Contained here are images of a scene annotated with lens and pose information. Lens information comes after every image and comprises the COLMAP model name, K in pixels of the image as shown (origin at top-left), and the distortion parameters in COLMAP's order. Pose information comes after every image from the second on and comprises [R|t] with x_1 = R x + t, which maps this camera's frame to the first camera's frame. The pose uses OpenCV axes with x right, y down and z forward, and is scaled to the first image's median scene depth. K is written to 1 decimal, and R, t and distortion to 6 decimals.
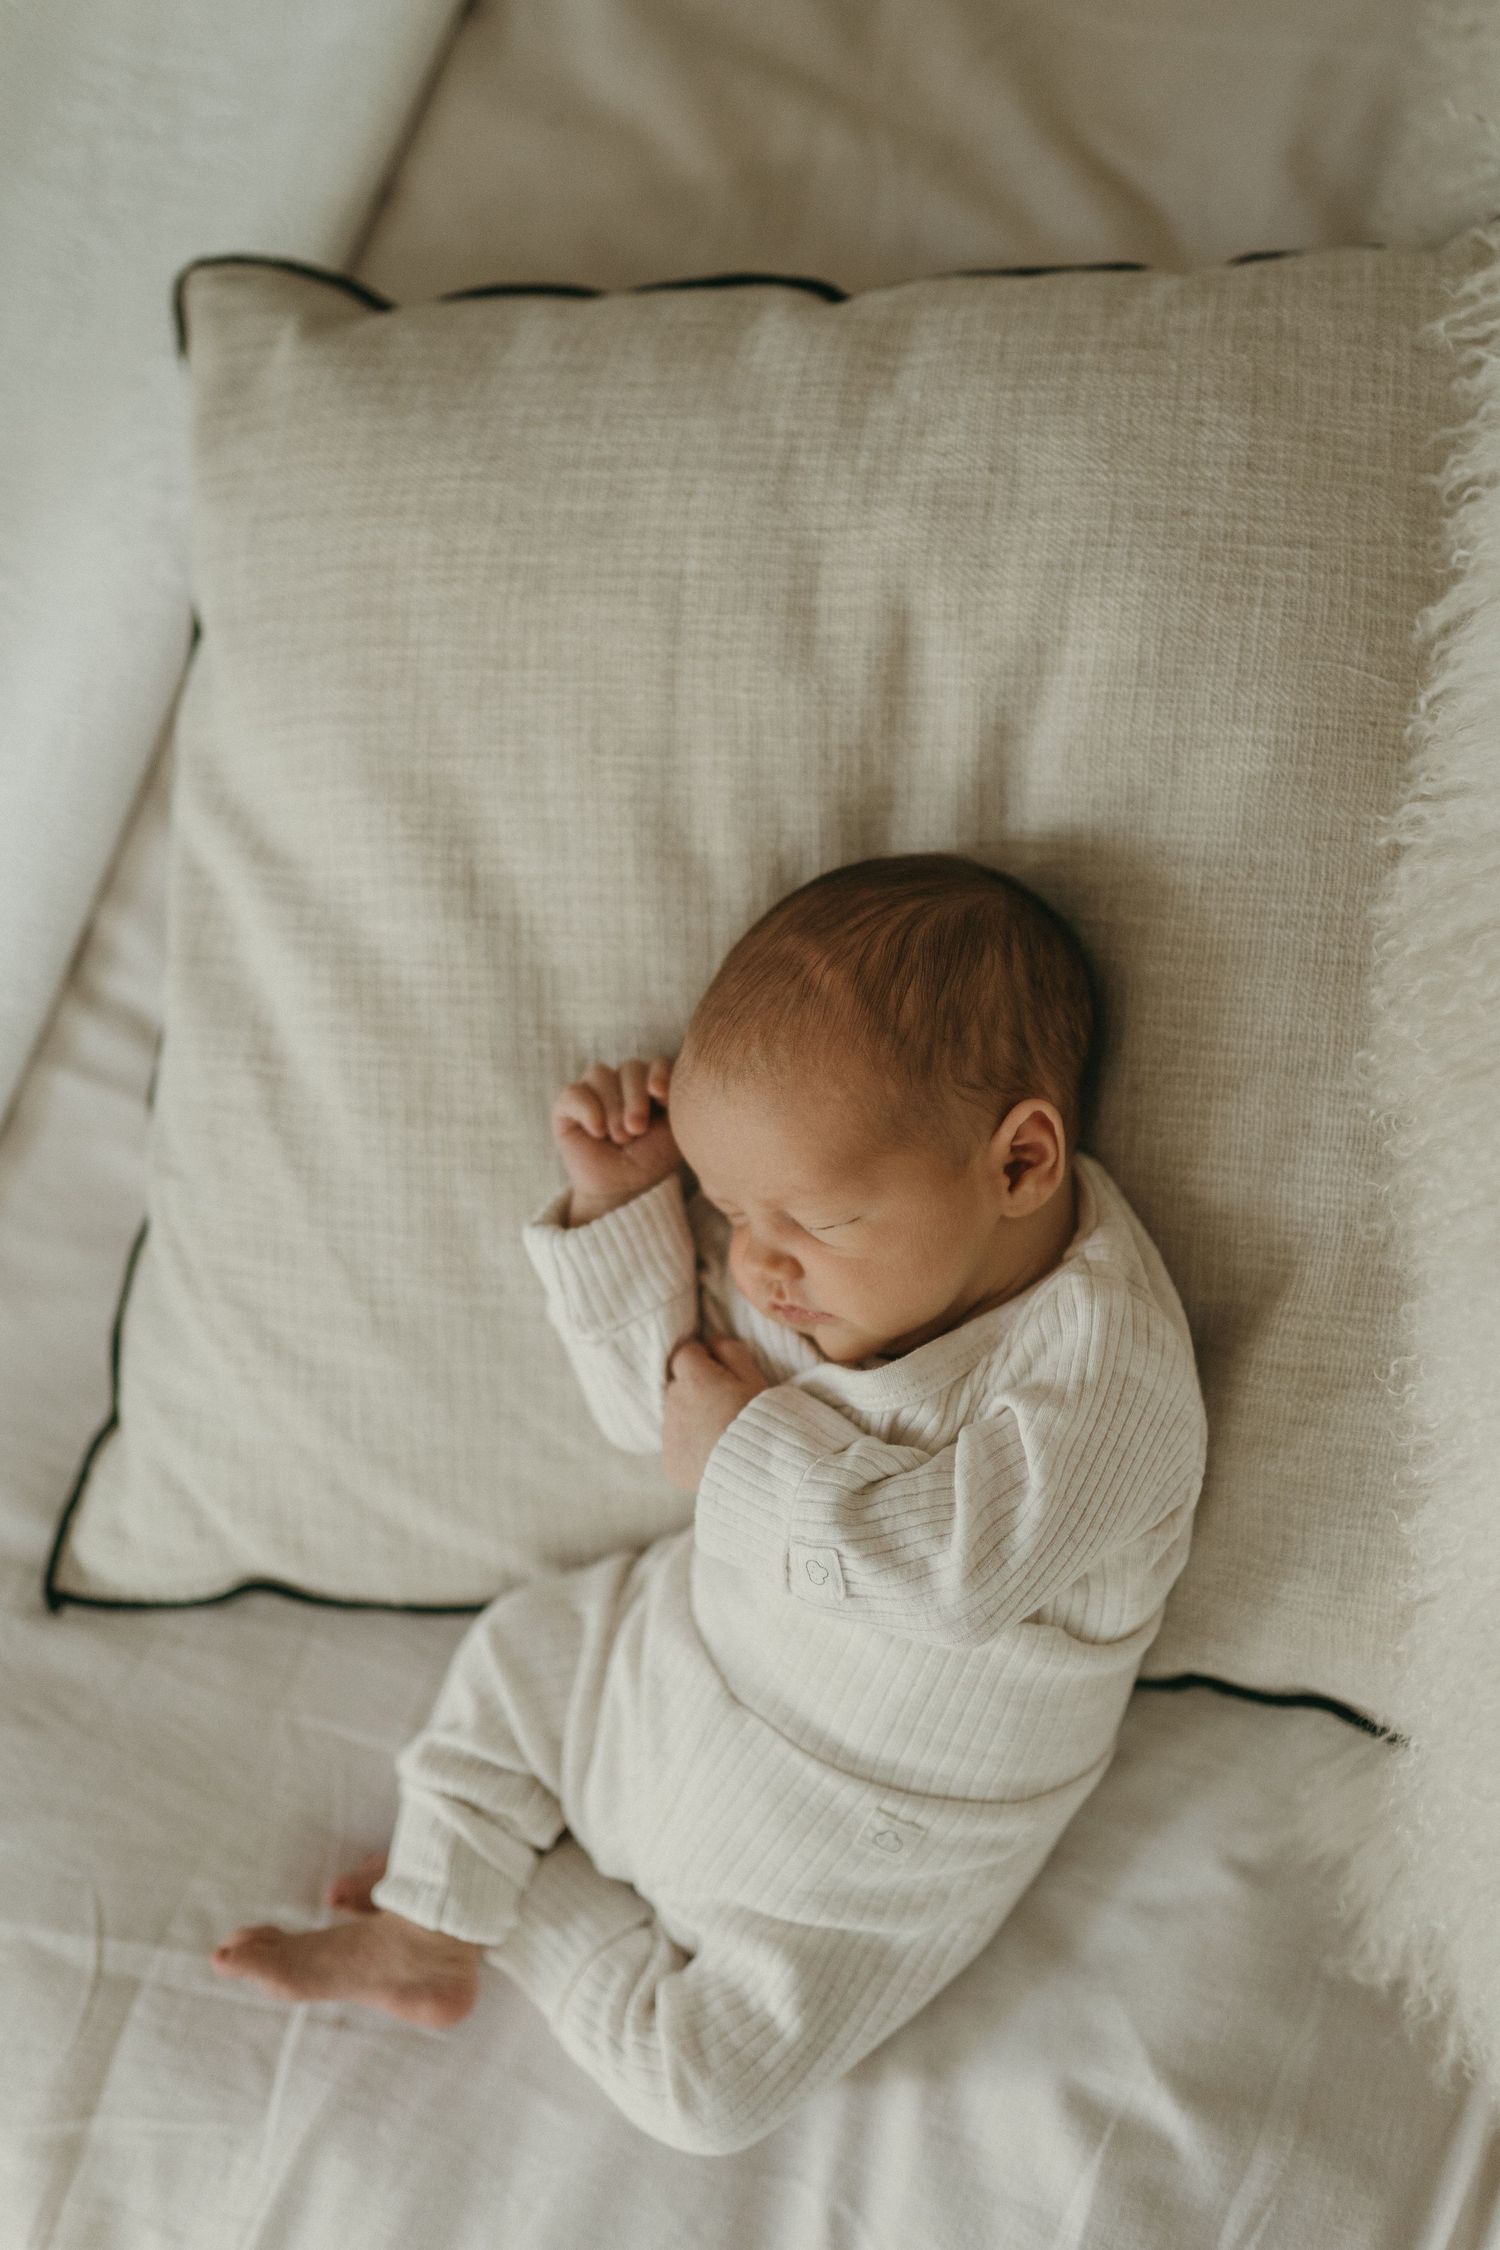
lens RADIAL K [[2348.6, 0, 750.0], [0, 2348.6, 1125.0], [0, 0, 1]] dist [-0.050208, -0.004732]
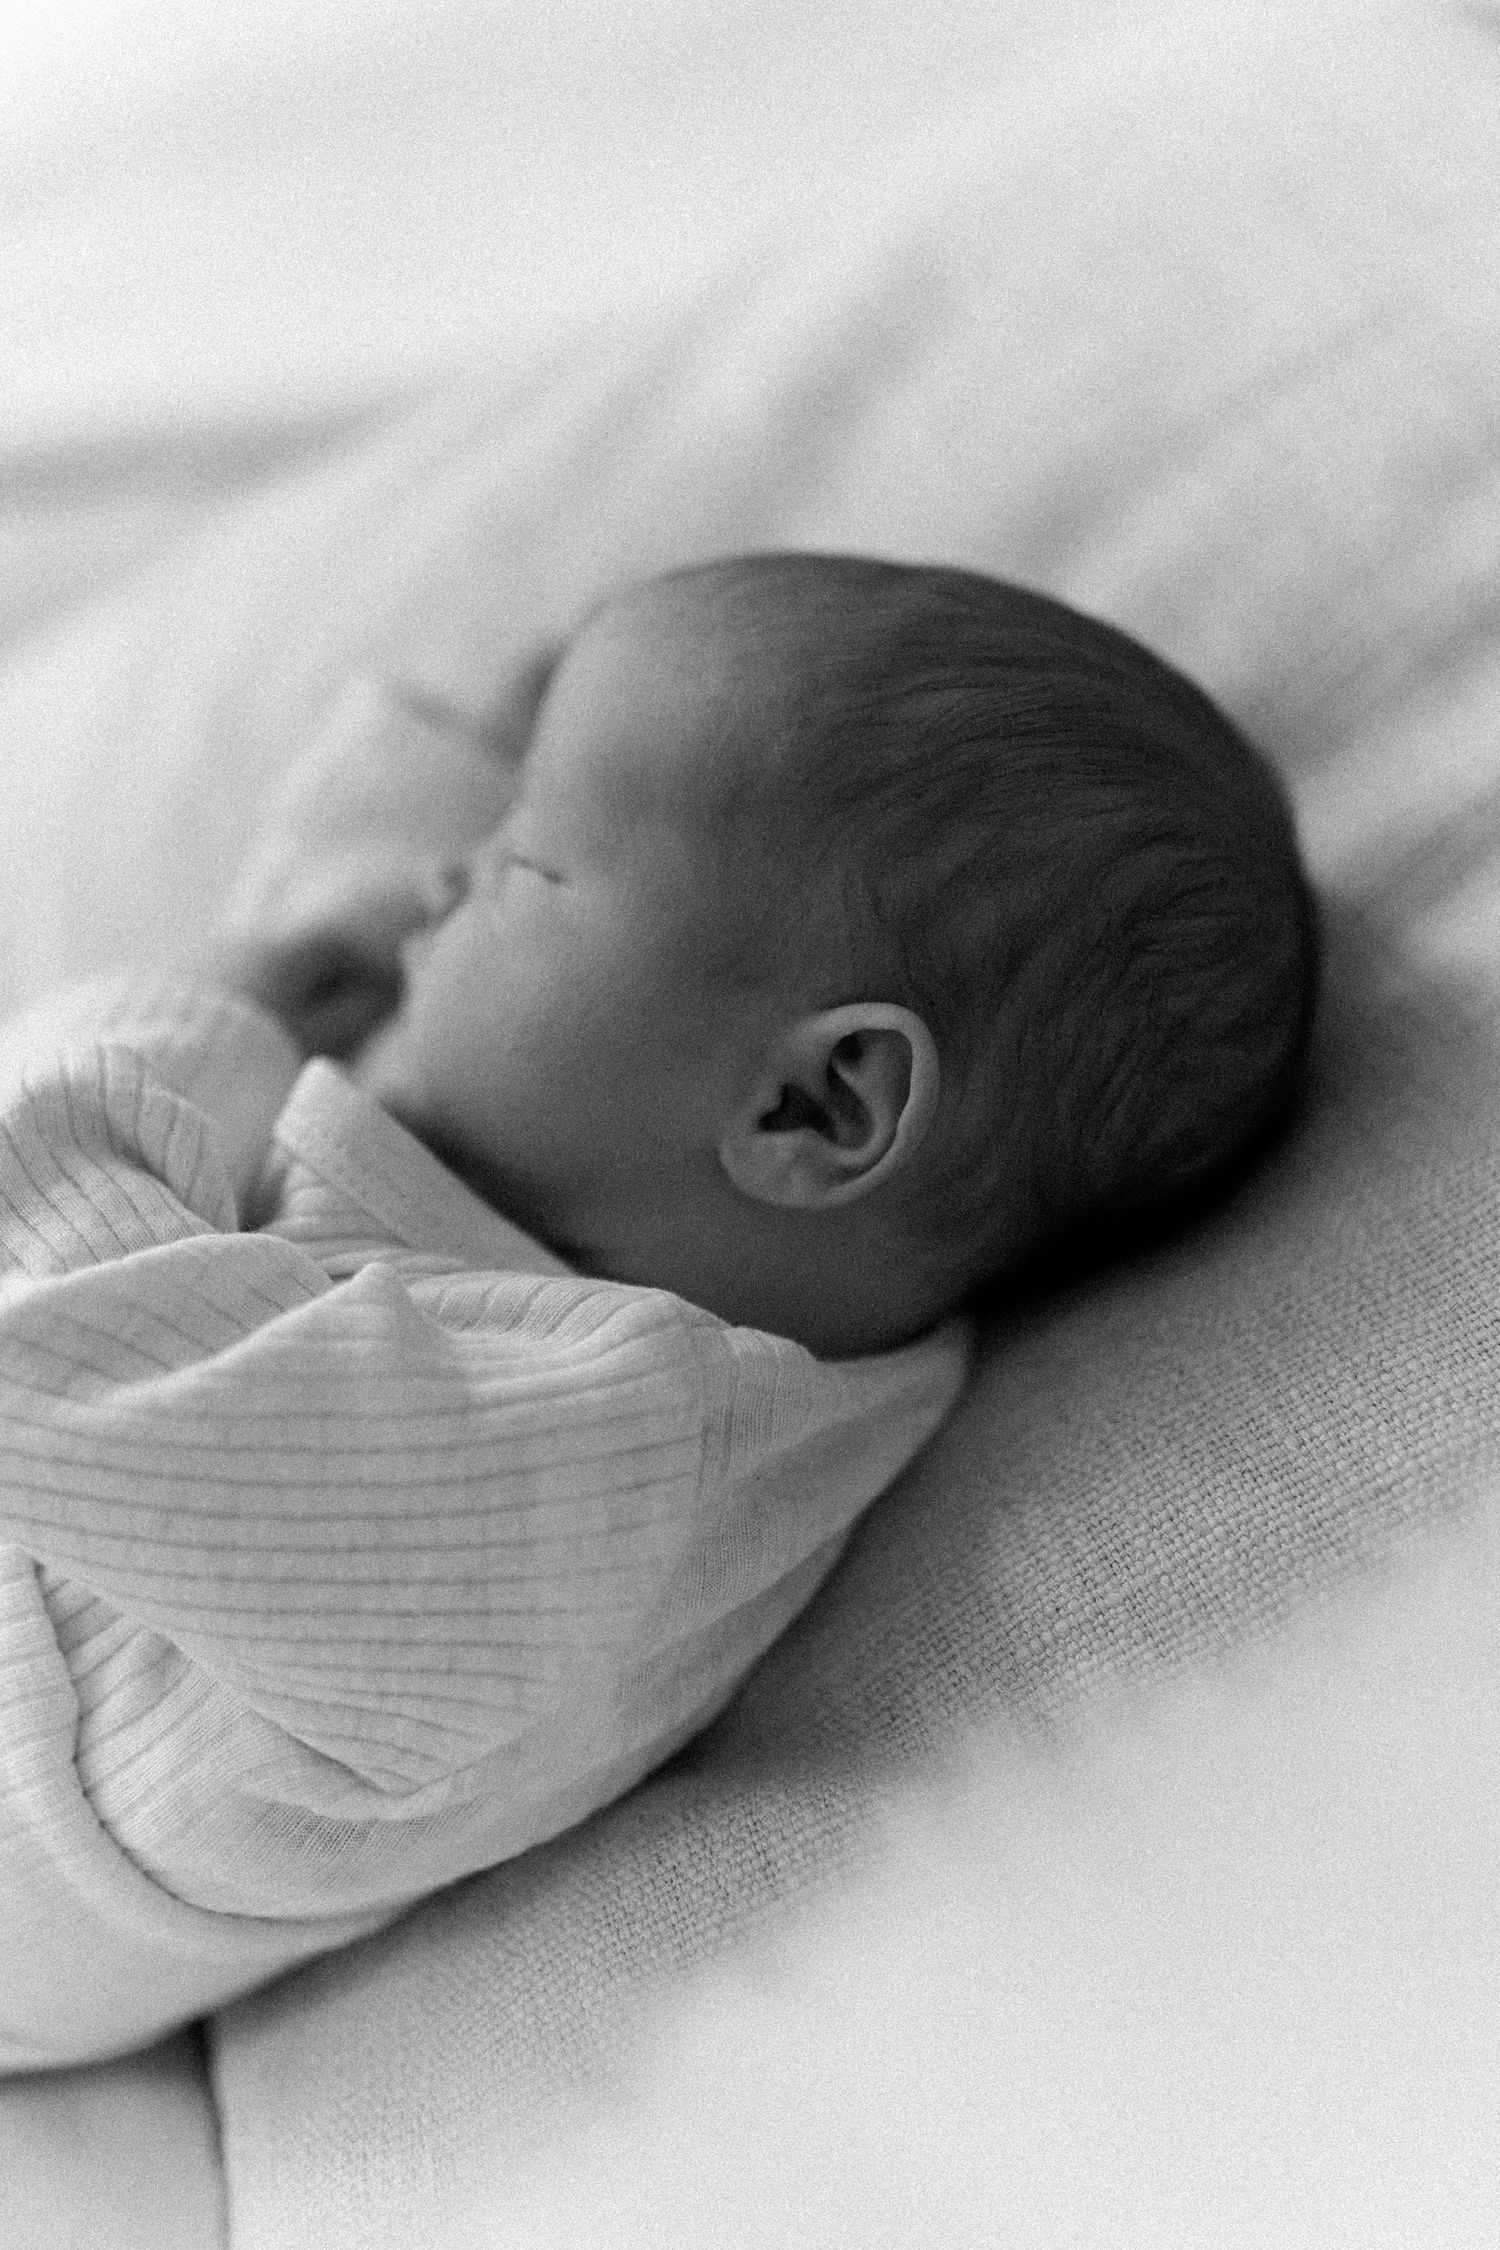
lens RADIAL K [[2246.4, 0, 630.3], [0, 2246.4, 1124.3], [0, 0, 1]] dist [-0.003953, -0.010891]
pose [[0.440026, 0.717146, -0.540443, 0.340333], [-0.860239, 0.509297, -0.024587, 0.060924], [0.257614, 0.475729, 0.841021, 0.554058]]
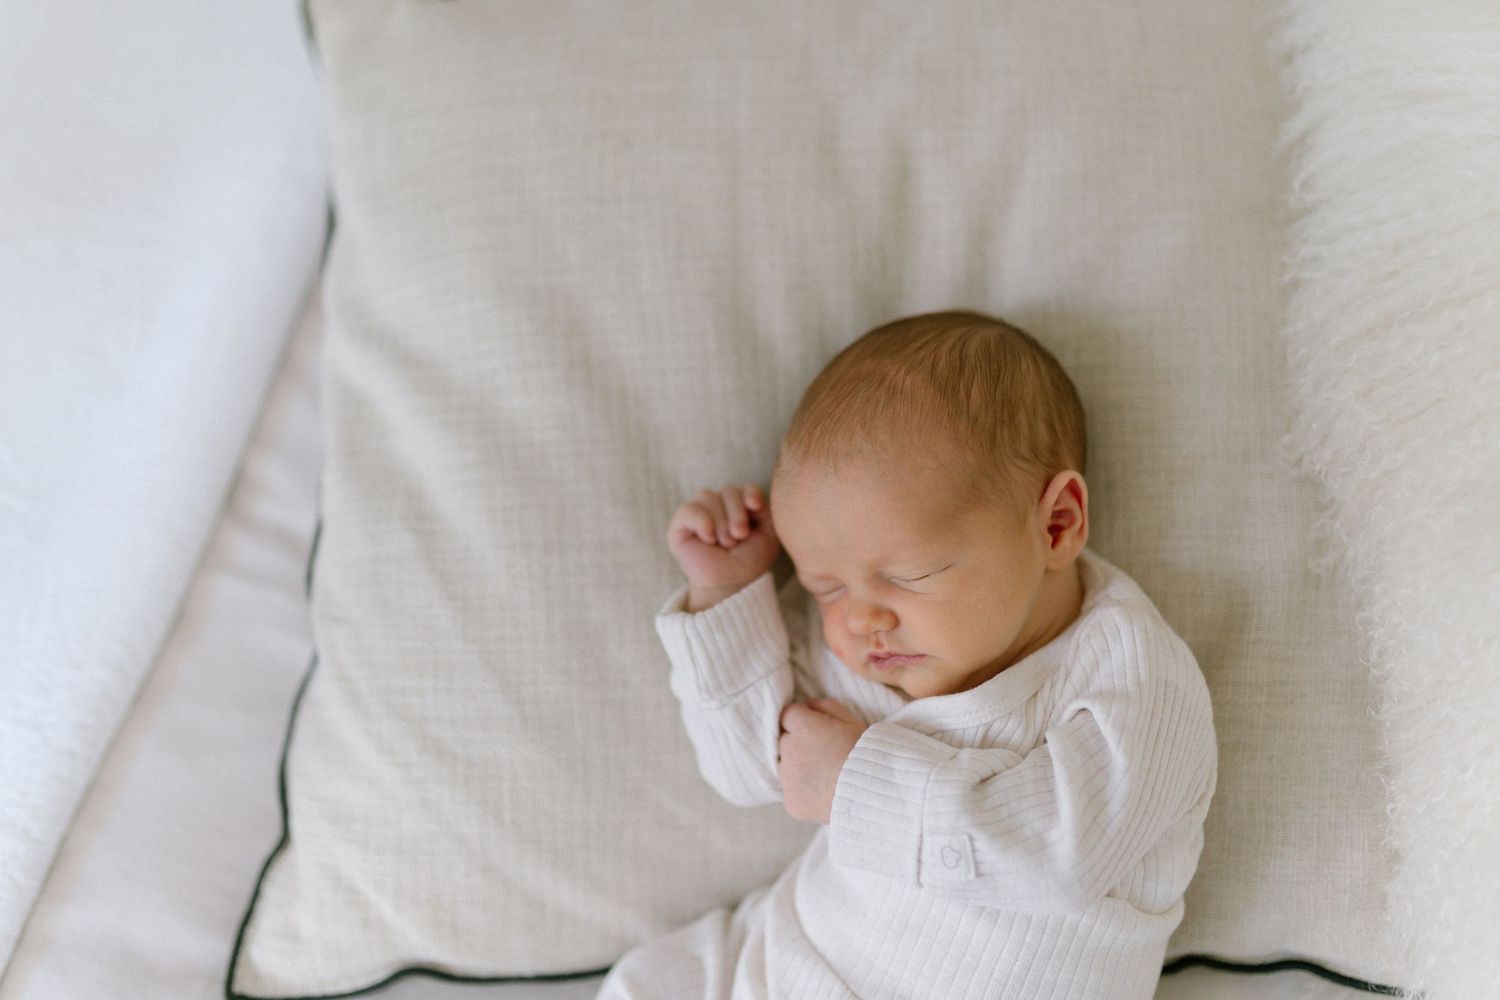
lens RADIAL K [[1497.6, 0, 750.0], [0, 1497.6, 500.0], [0, 0, 1]] dist [-0.003953, -0.010891]
pose [[0.988276, -0.050874, 0.143953, -0.158361], [0.076973, 0.980281, -0.182002, 0.130864], [-0.131855, 0.190949, 0.972704, 0.213103]]
